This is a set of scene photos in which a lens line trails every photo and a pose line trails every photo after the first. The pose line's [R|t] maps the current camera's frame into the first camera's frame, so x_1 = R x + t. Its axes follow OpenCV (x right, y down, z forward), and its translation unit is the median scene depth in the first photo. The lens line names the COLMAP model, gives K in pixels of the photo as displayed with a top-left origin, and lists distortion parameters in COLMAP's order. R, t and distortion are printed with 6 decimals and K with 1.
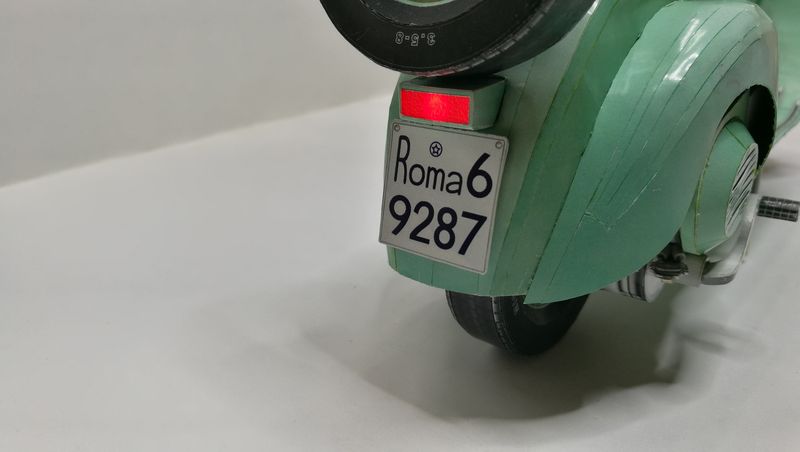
lens RADIAL K [[621.3, 0, 400.0], [0, 621.3, 226.0], [0, 0, 1]] dist [-0.005818, -0.004671]
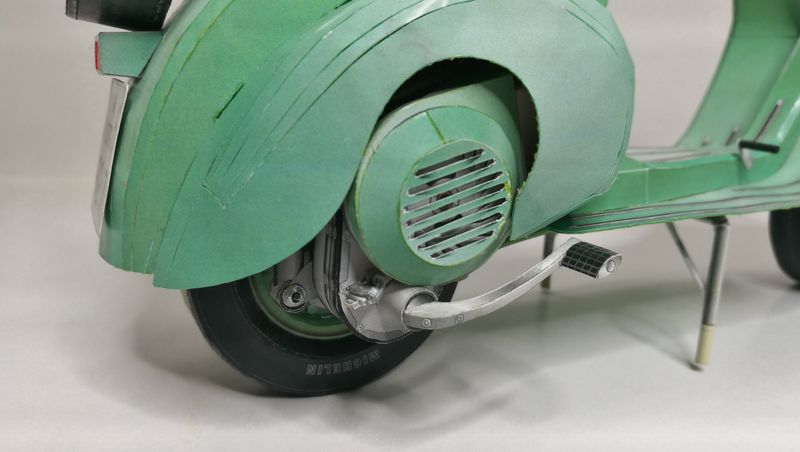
lens RADIAL K [[631.1, 0, 400.0], [0, 631.1, 226.0], [0, 0, 1]] dist [0.000942, -0.003002]
pose [[0.911330, 0.150542, -0.383164, 0.839494], [-0.202428, 0.974314, -0.098662, 0.061278], [0.358470, 0.167477, 0.918396, 0.312159]]
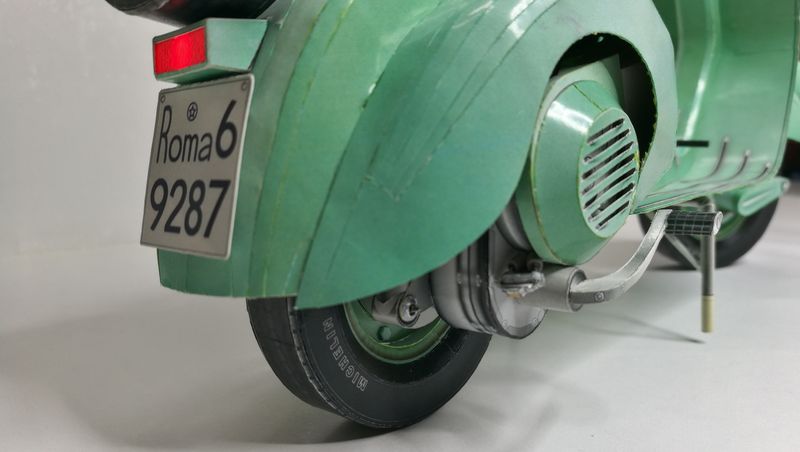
lens RADIAL K [[631.1, 0, 400.0], [0, 631.1, 226.0], [0, 0, 1]] dist [0.000942, -0.003002]
pose [[0.997432, -0.005645, -0.071403, 0.378657], [-0.012865, 0.966558, -0.256125, 0.220171], [0.070461, 0.256385, 0.964003, 0.279319]]
